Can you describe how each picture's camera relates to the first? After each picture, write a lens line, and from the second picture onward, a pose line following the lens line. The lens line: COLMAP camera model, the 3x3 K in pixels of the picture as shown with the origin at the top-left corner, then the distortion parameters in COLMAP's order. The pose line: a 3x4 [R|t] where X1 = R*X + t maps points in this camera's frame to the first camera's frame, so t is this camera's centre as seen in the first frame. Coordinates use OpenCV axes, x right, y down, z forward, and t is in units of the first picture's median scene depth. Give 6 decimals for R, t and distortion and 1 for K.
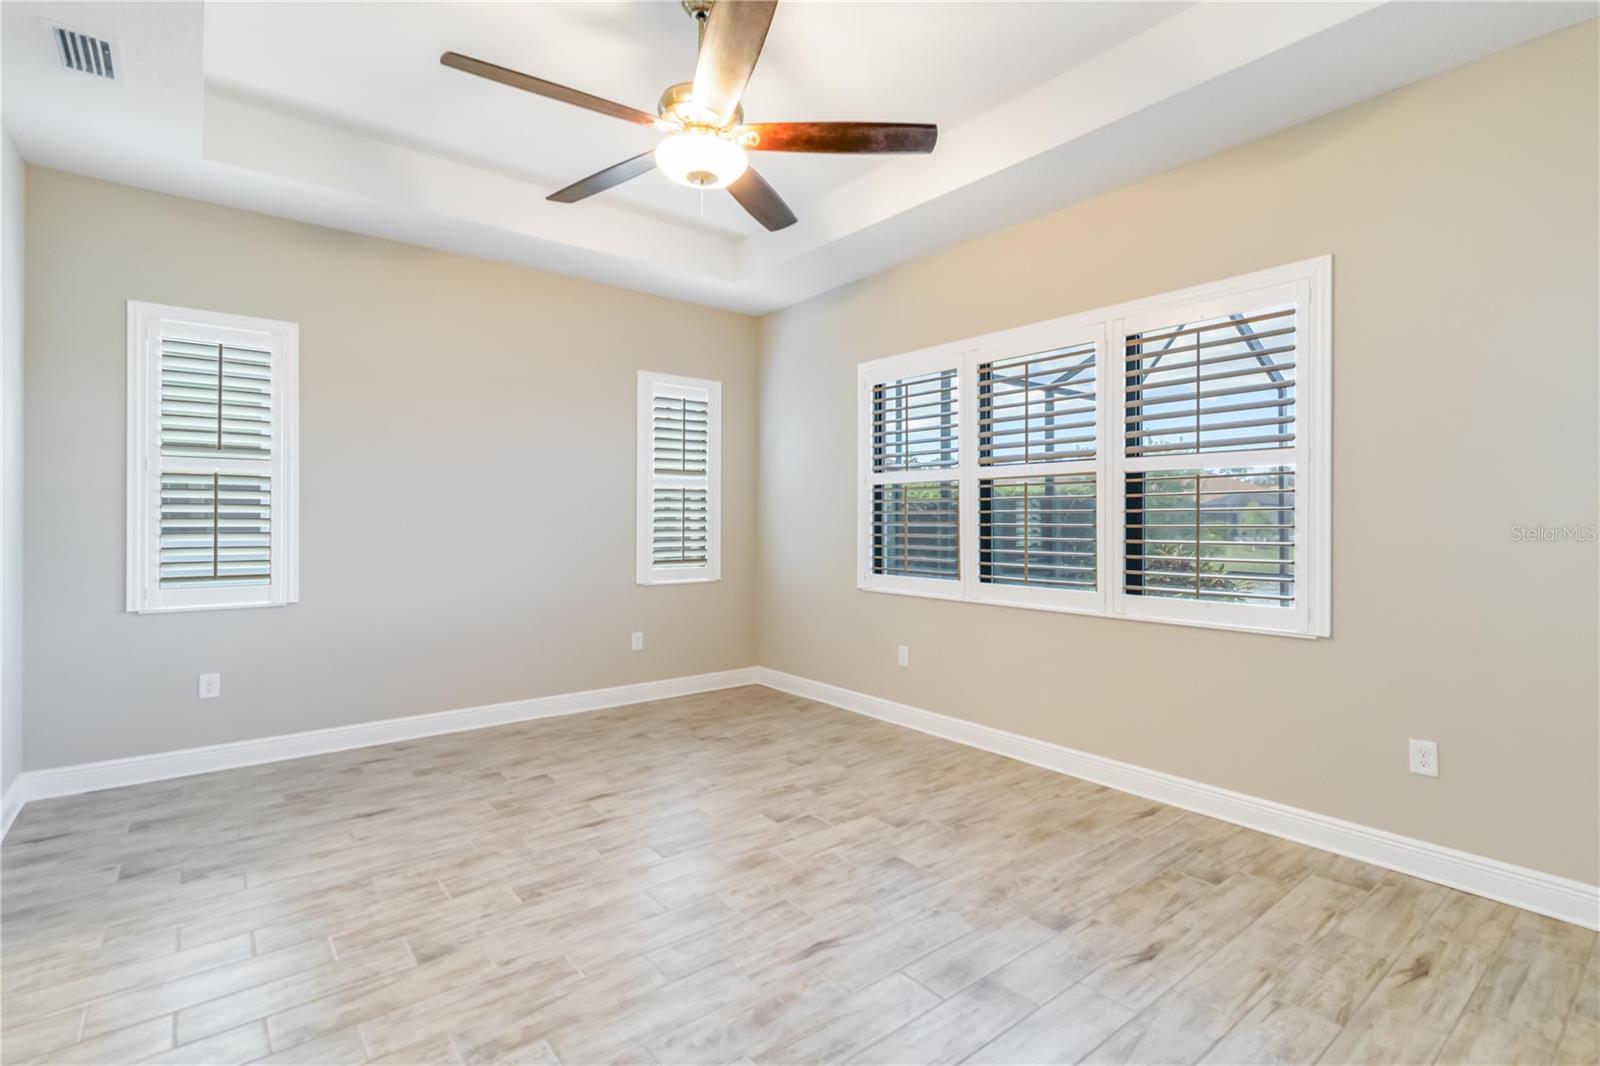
lens RADIAL K [[738.7, 0, 803.5], [0, 738.7, 515.5], [0, 0, 1]] dist [-0.000050, -0.000767]
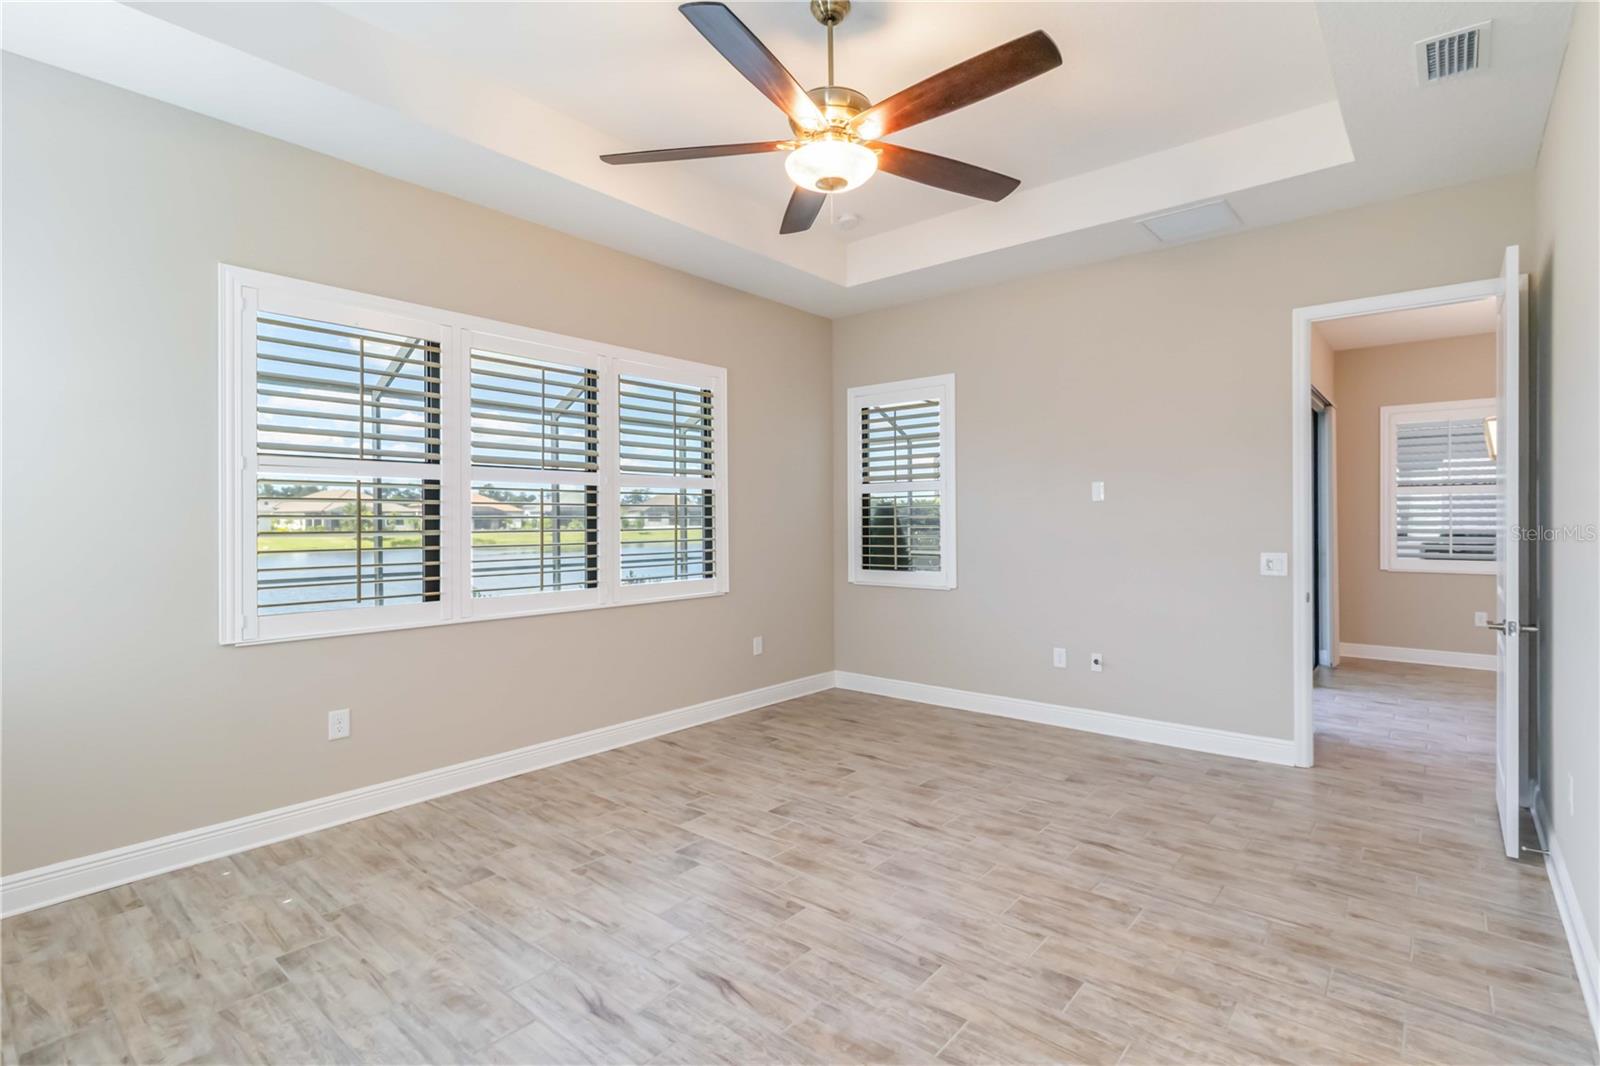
lens RADIAL K [[751.2, 0, 810.6], [0, 751.2, 513.7], [0, 0, 1]] dist [0.007606, -0.000533]
pose [[-0.178557, 0.005844, 0.983912, -1.058843], [-0.004407, 0.999968, -0.006739, -0.011551], [-0.983920, -0.005539, -0.178526, 1.120878]]
